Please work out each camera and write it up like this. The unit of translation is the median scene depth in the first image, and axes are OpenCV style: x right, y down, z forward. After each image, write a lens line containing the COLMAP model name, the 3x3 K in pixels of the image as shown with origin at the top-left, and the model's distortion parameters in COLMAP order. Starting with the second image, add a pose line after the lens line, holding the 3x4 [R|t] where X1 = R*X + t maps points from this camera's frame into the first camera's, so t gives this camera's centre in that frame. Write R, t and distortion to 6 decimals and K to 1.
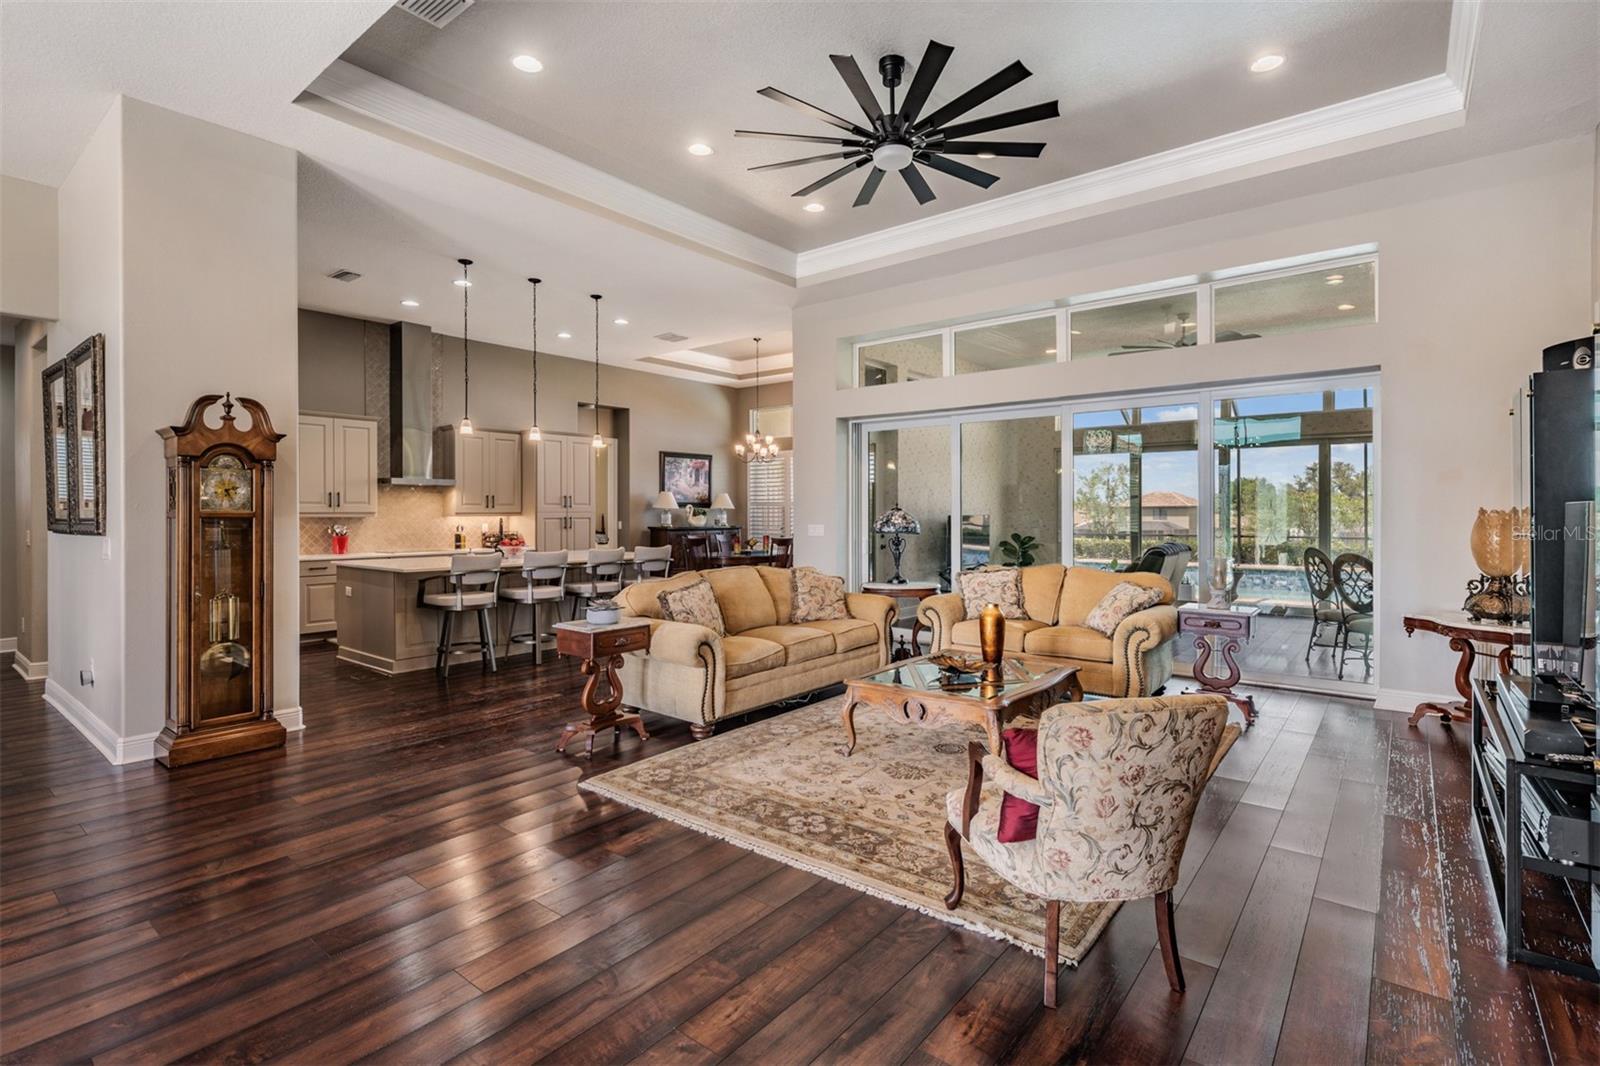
lens RADIAL K [[752.0, 0, 802.4], [0, 752.0, 515.3], [0, 0, 1]] dist [-0.000691, -0.000044]
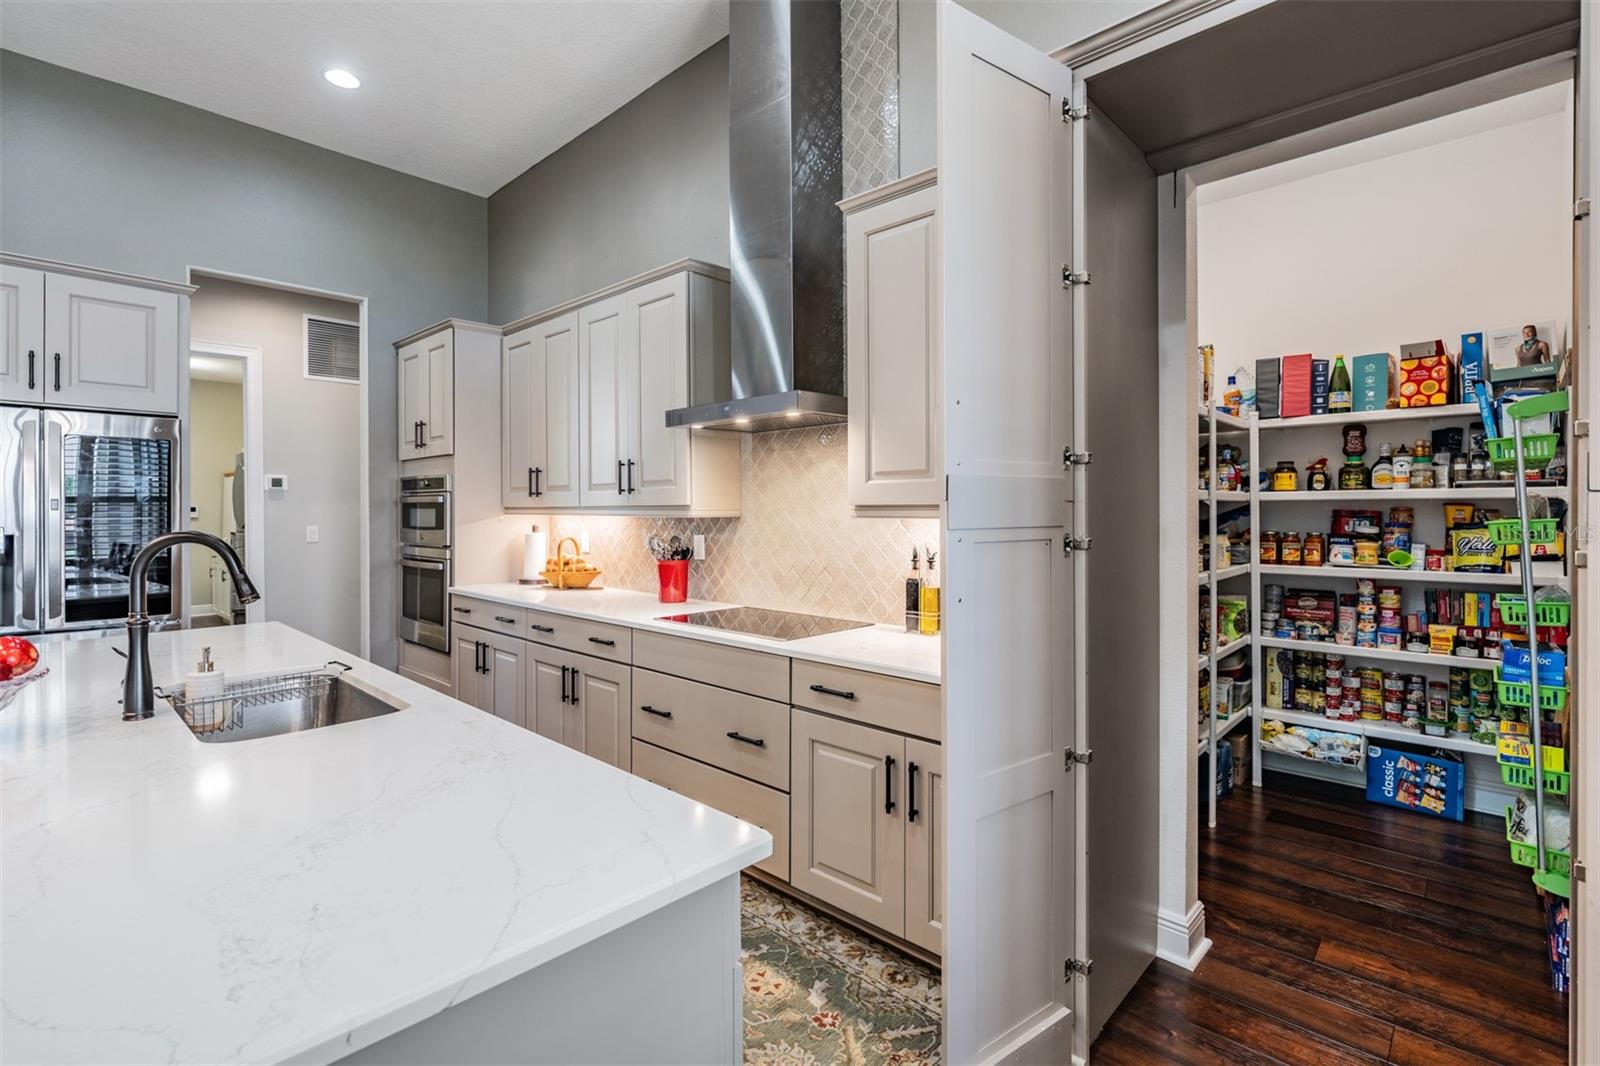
lens RADIAL K [[742.1, 0, 790.8], [0, 742.1, 515.2], [0, 0, 1]] dist [0.000342, 0.000064]
pose [[-0.085439, 0.009791, -0.996295, -0.268578], [-0.000511, 0.999951, 0.009871, -0.004011], [0.996343, 0.001353, -0.085430, 1.532423]]
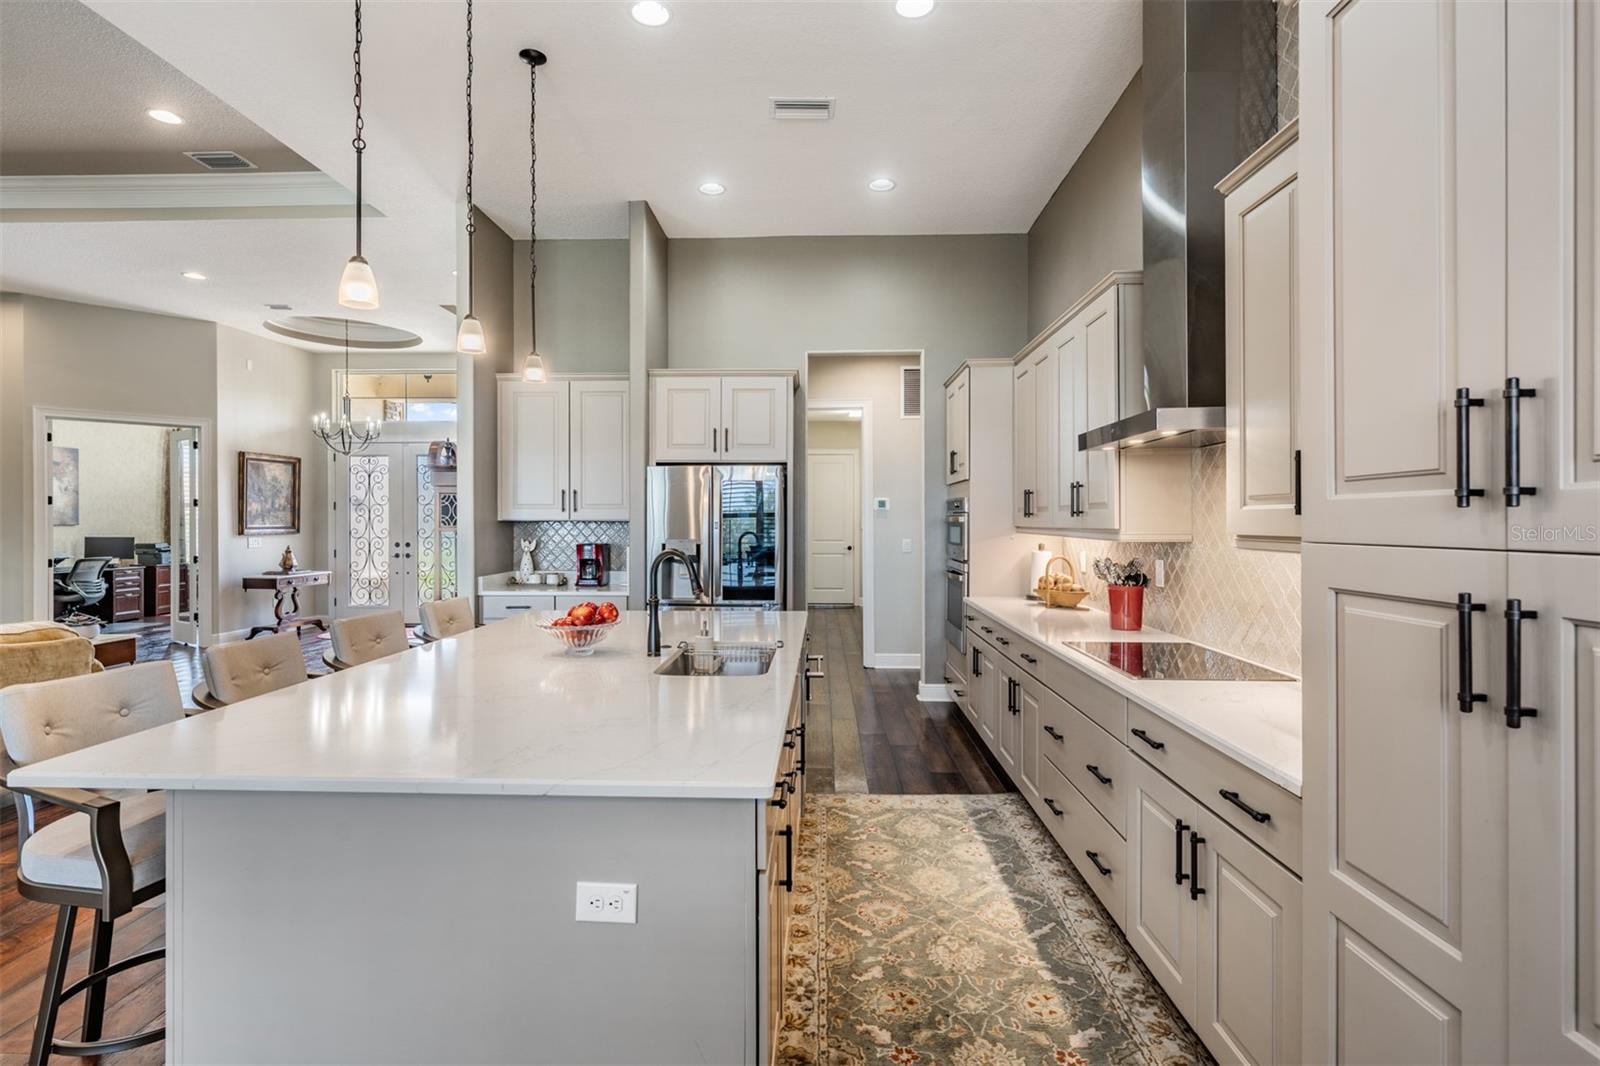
lens RADIAL K [[782.8, 0, 792.8], [0, 782.8, 523.3], [0, 0, 1]] dist [0.001910, 0.000465]
pose [[-0.804836, 0.005866, -0.593468, -0.293948], [0.001572, 0.999969, 0.007753, -0.014664], [0.593495, 0.005307, -0.804820, 1.717556]]
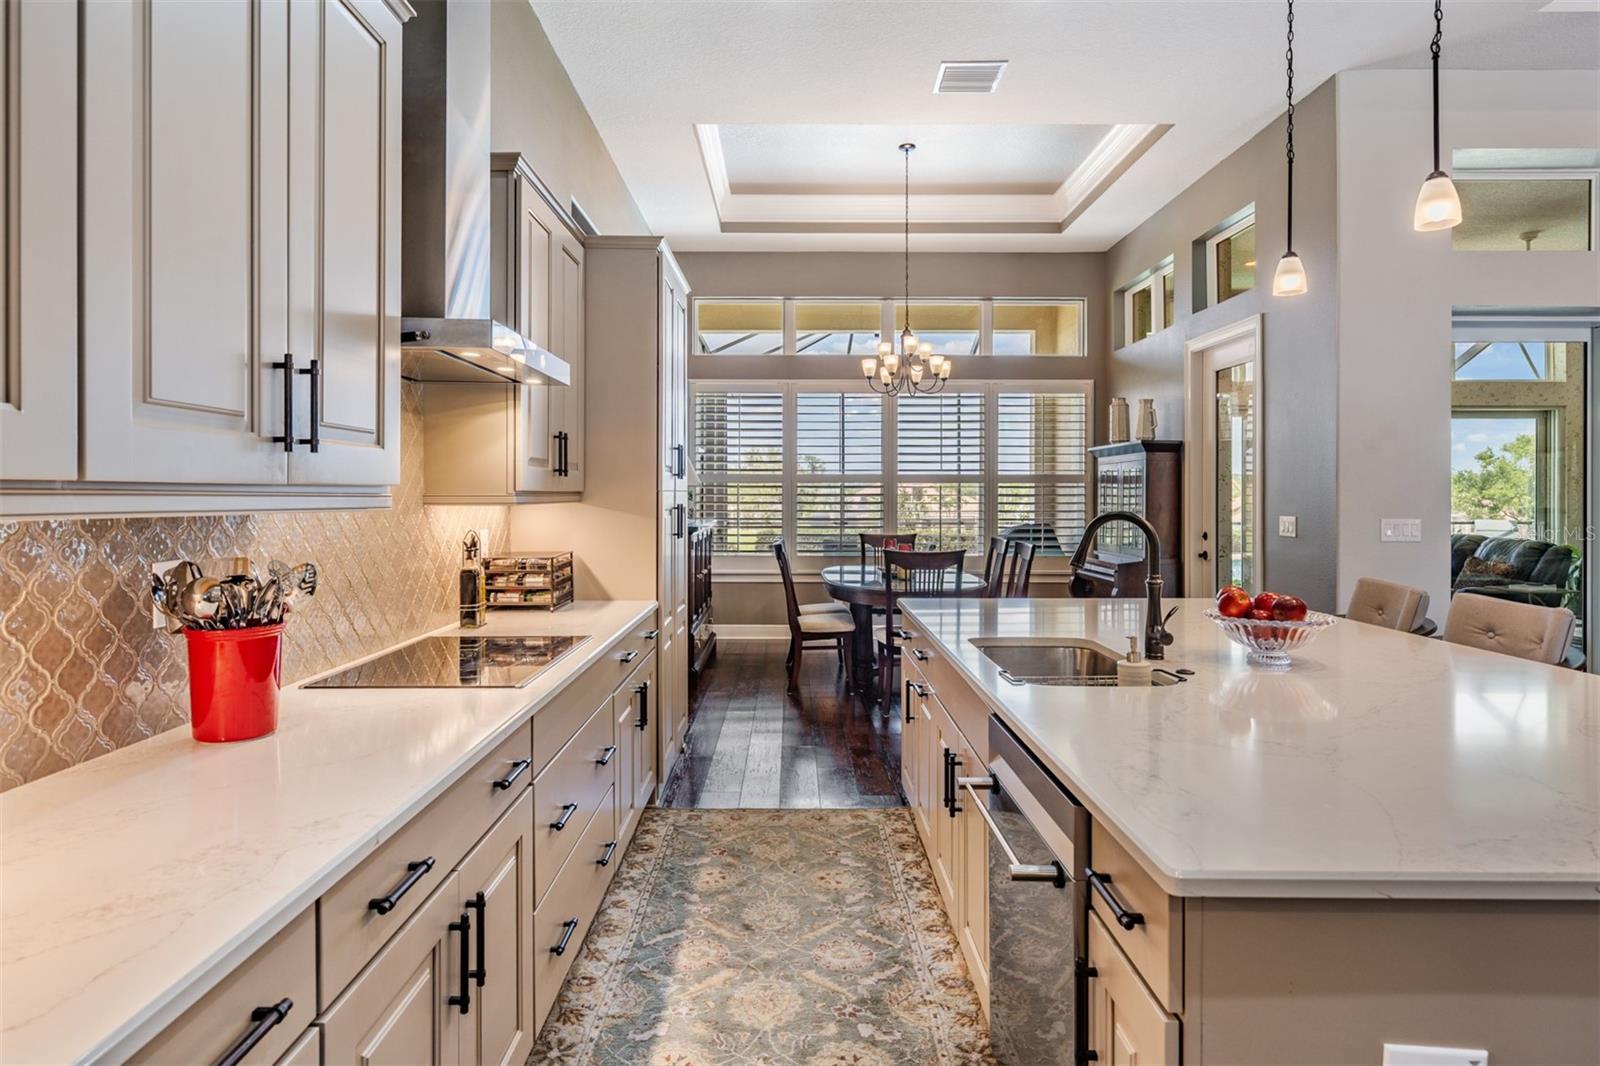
lens RADIAL K [[892.9, 0, 792.5], [0, 892.9, 497.0], [0, 0, 1]] dist [0.004896, 0.001565]
pose [[0.779048, 0.001252, 0.626963, -0.892001], [-0.000611, 0.999999, -0.001237, -0.001231], [-0.626964, 0.000581, 0.779048, 1.065544]]
